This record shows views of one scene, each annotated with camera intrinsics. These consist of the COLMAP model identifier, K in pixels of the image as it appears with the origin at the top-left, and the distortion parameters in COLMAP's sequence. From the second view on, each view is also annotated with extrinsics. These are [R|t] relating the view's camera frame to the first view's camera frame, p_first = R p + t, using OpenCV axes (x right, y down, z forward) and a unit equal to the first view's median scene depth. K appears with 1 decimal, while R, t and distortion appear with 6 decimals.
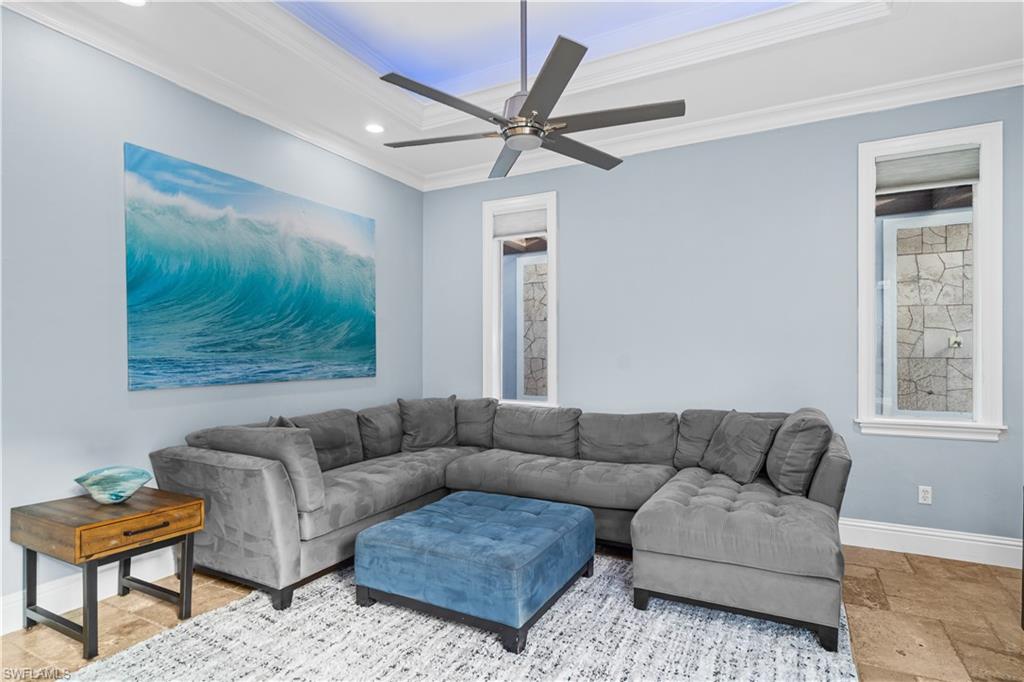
lens RADIAL K [[534.3, 0, 505.3], [0, 534.3, 345.5], [0, 0, 1]] dist [-0.008157, -0.001550]
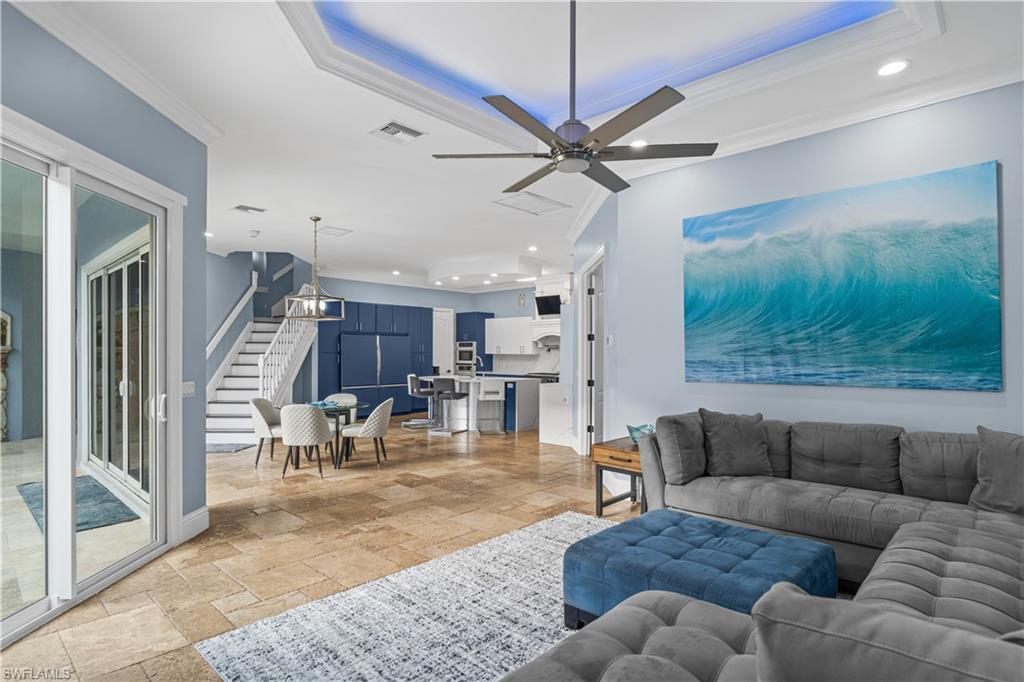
lens RADIAL K [[534.3, 0, 507.4], [0, 534.3, 340.5], [0, 0, 1]] dist [-0.008157, -0.001550]
pose [[-0.271483, -0.003233, -0.962438, 0.762171], [0.031420, 0.999432, -0.012220, -0.024462], [0.961930, -0.033557, -0.271227, 0.773943]]
